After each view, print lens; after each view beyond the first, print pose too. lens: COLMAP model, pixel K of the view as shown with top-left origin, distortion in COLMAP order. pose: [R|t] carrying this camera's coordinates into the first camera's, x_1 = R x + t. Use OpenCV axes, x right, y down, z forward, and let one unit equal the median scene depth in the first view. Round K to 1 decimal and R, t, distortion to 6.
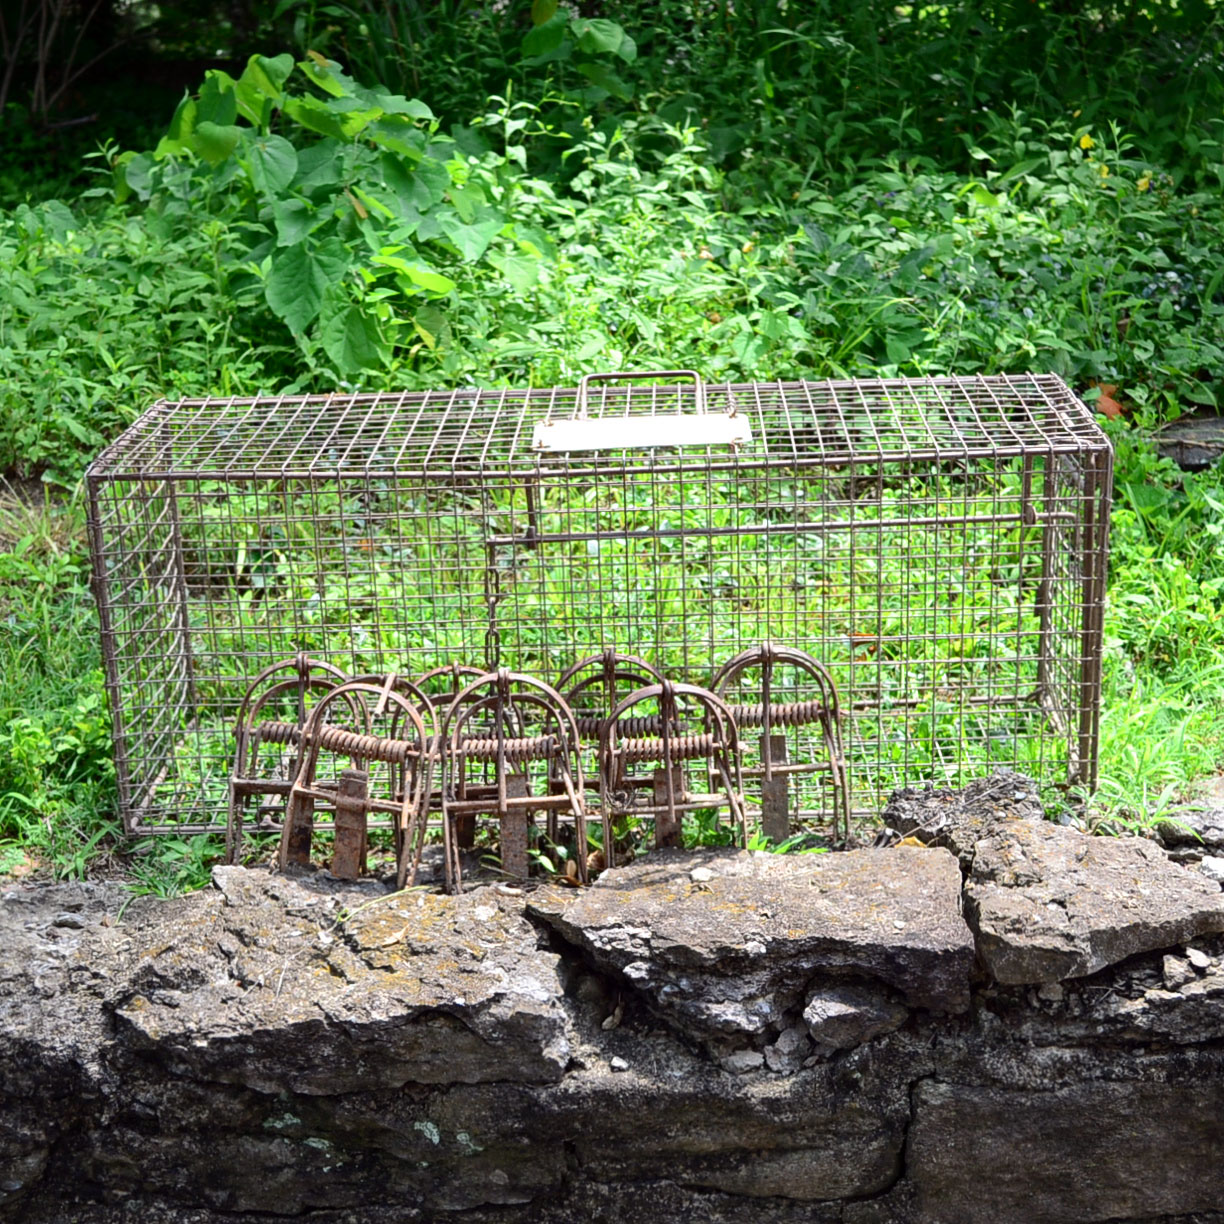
lens RADIAL K [[1943.6, 0, 608.0], [0, 1943.6, 692.2], [0, 0, 1]] dist [-0.001480, -0.019925]
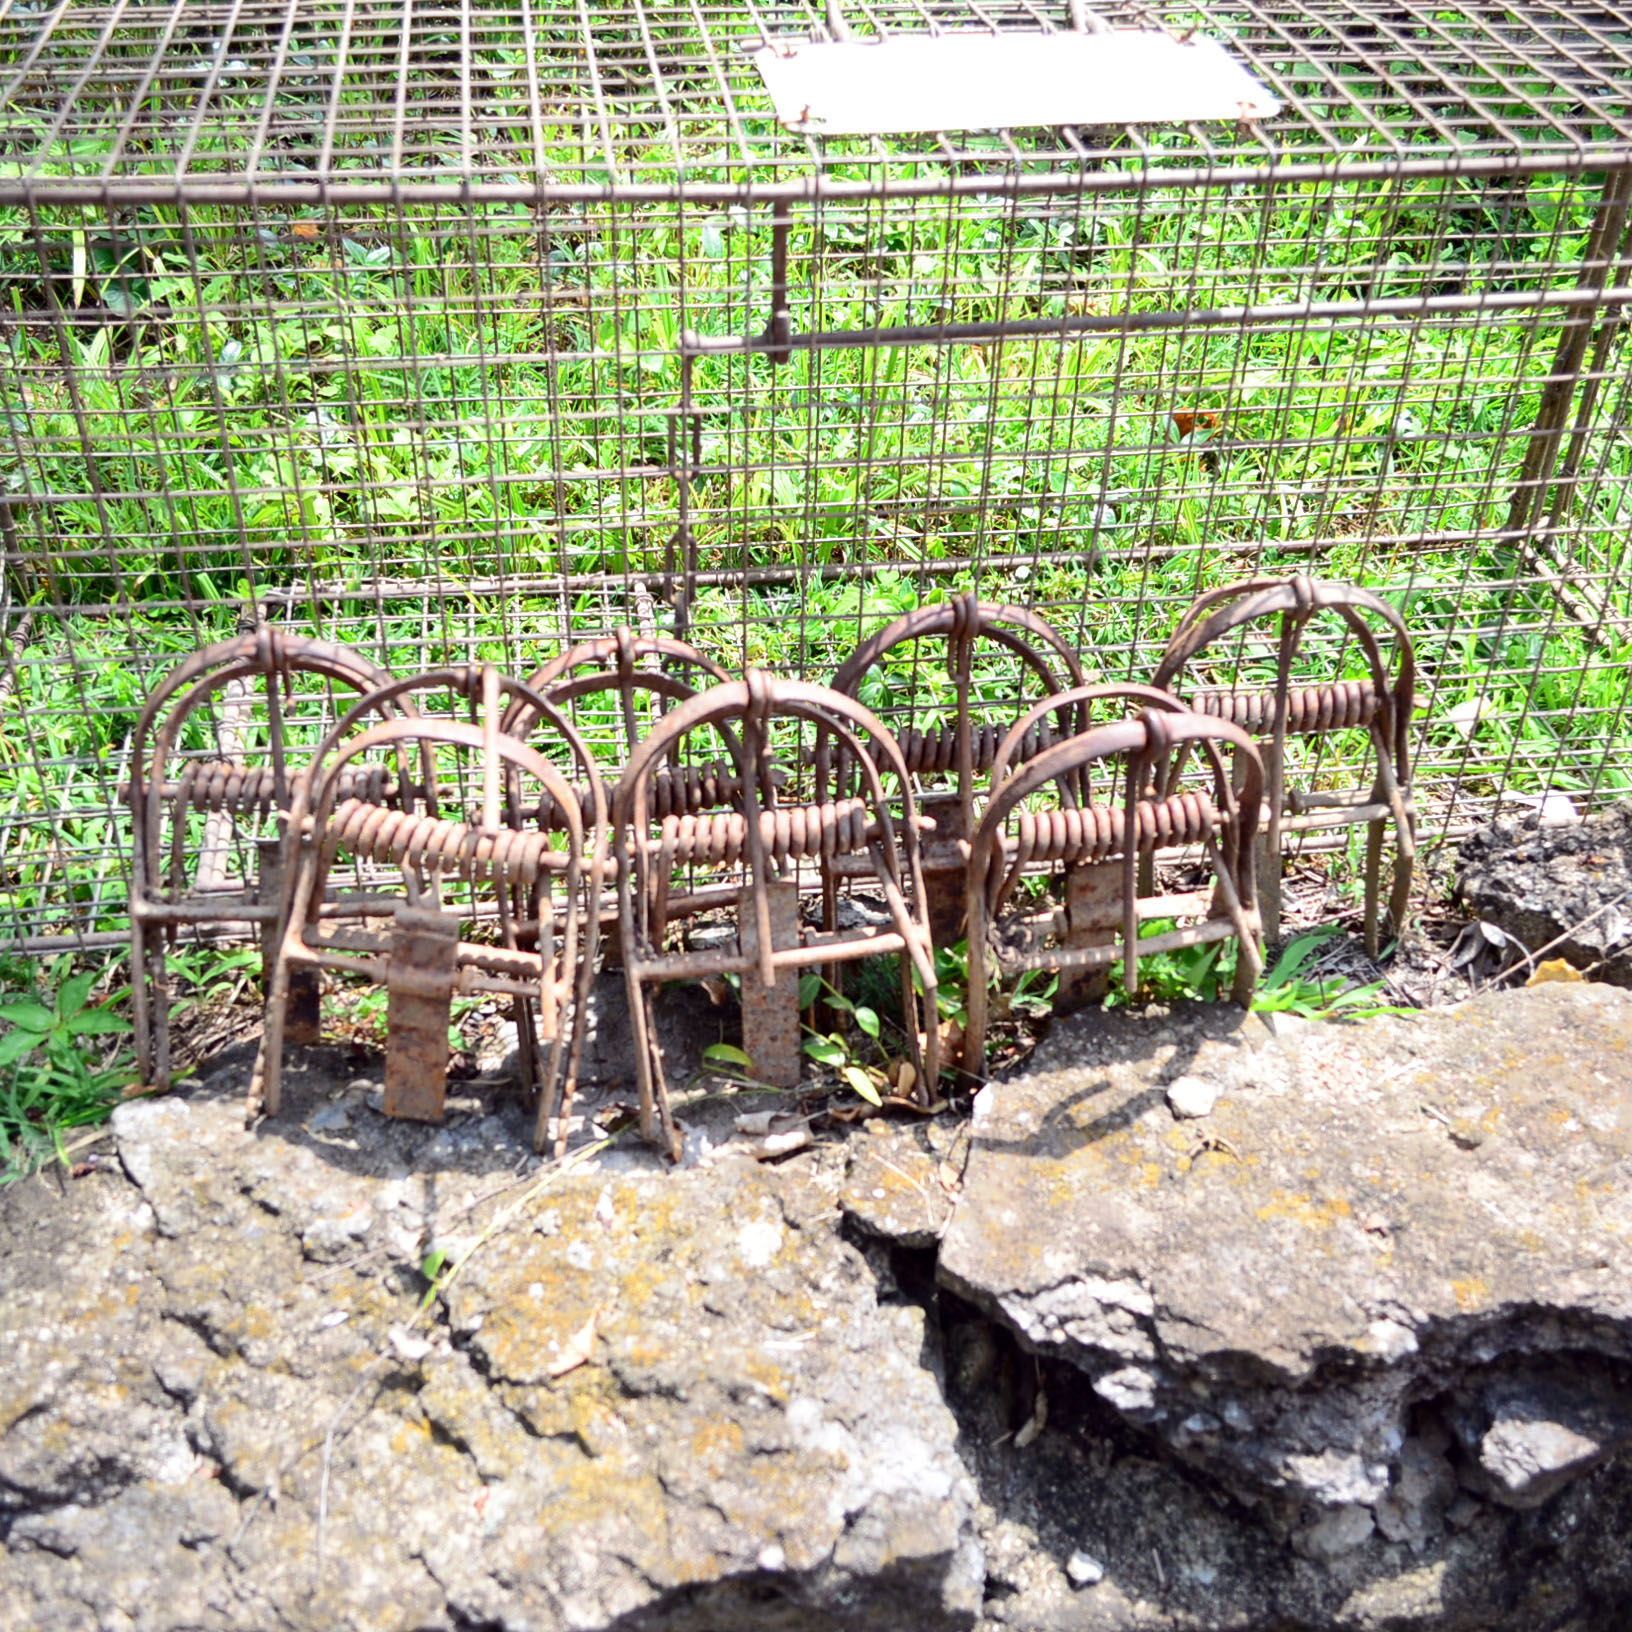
lens RADIAL K [[1830.4, 0, 816.0], [0, 1830.4, 816.0], [0, 0, 1]] dist [-0.011230, -0.002193]
pose [[0.983472, -0.056403, 0.172051, -0.118967], [0.002322, 0.954091, 0.299506, -0.109406], [-0.181045, -0.294157, 0.938453, 0.630333]]
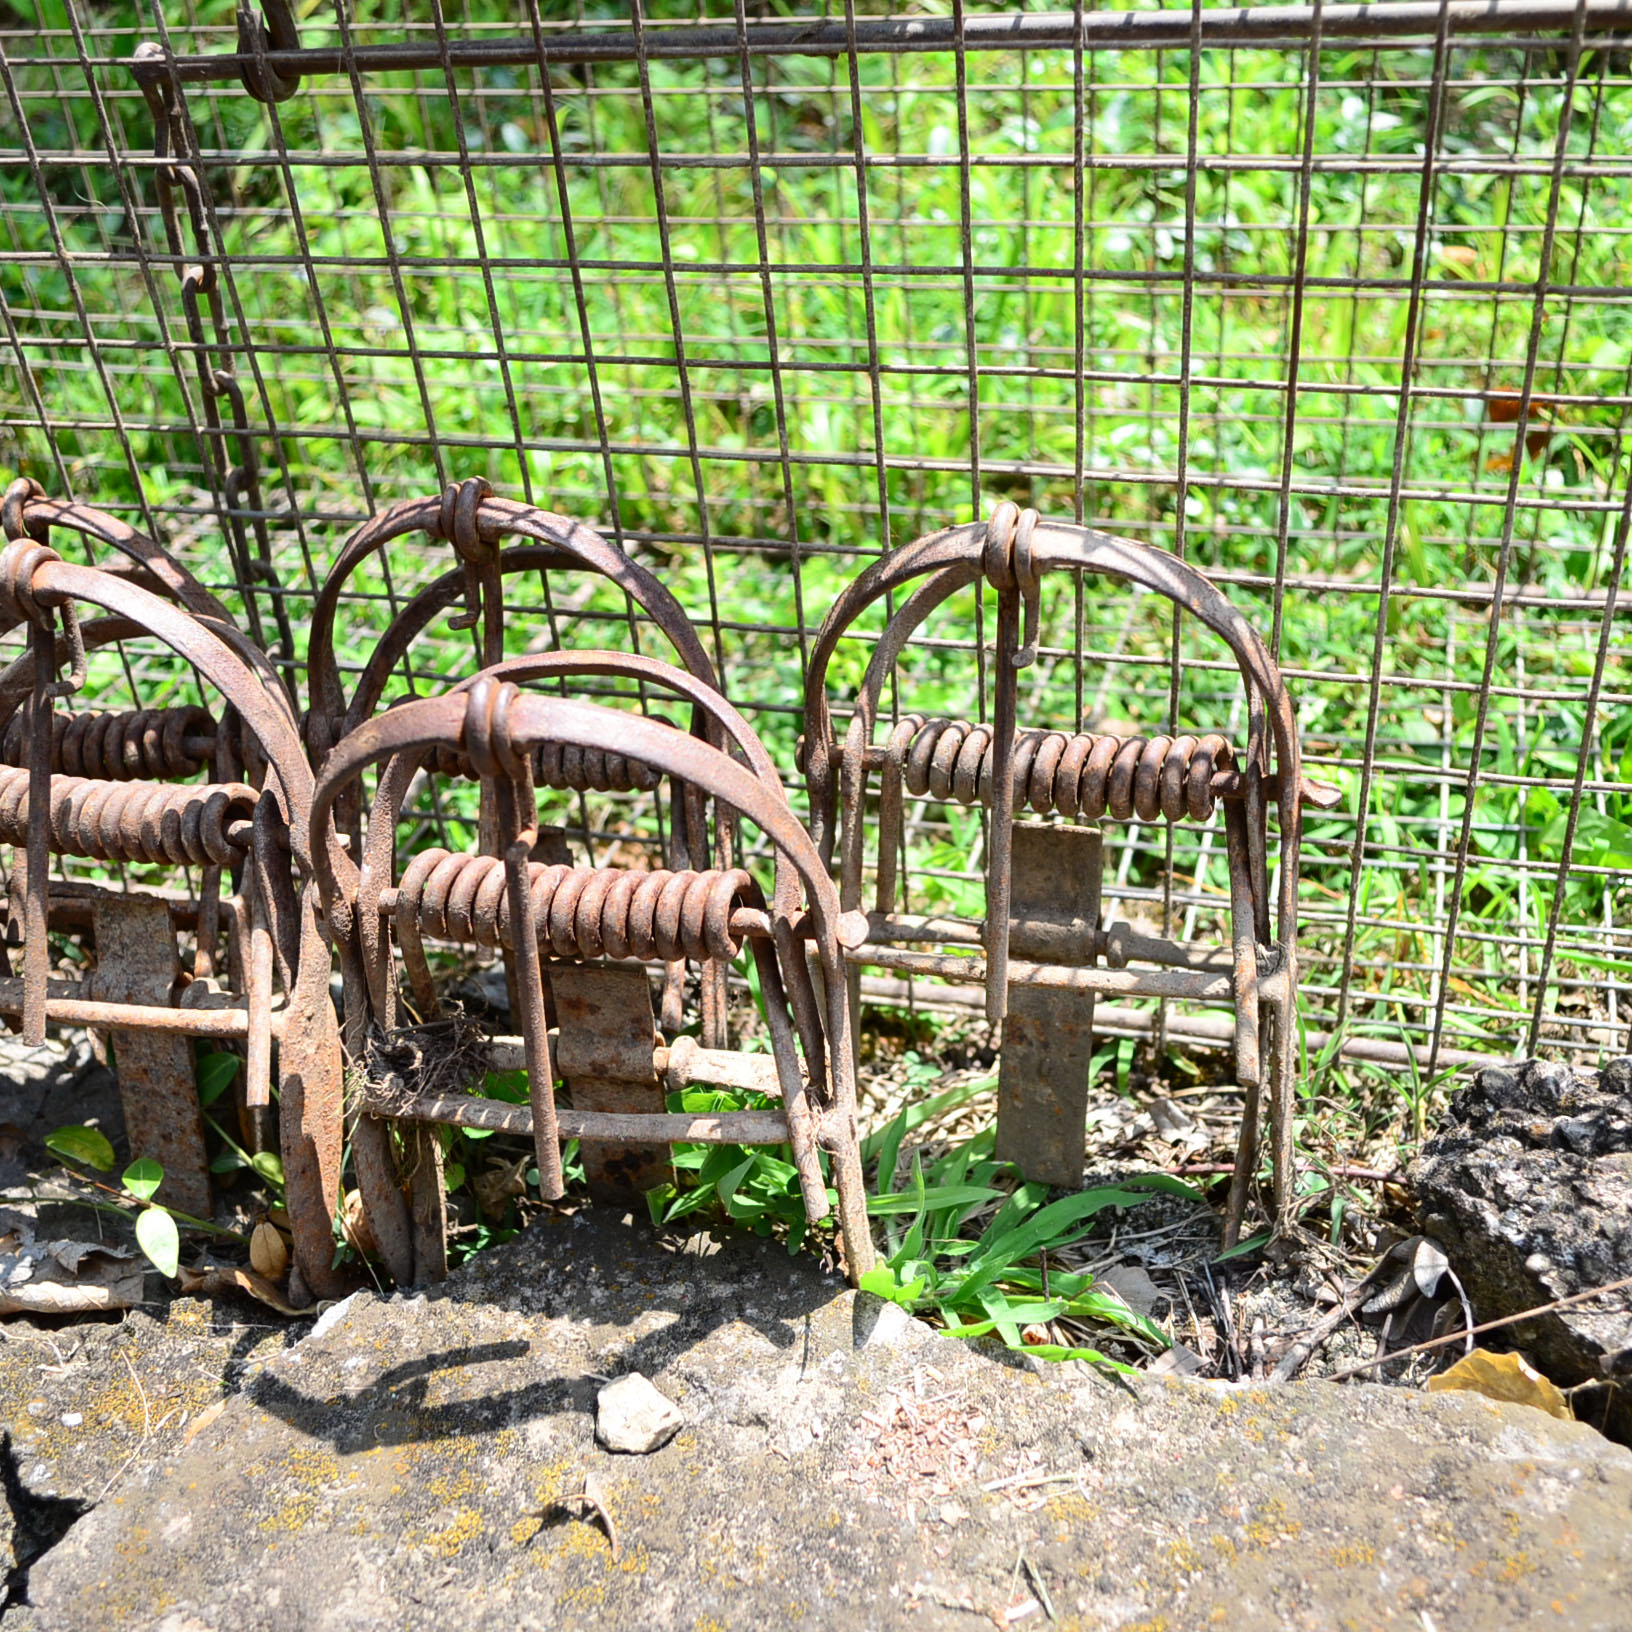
lens RADIAL K [[1830.4, 0, 816.0], [0, 1830.4, 816.0], [0, 0, 1]] dist [-0.011230, -0.002193]
pose [[0.963911, 0.114808, -0.240196, 0.125278], [-0.046477, 0.960948, 0.272799, -0.053368], [0.262135, -0.251790, 0.931604, 0.816642]]
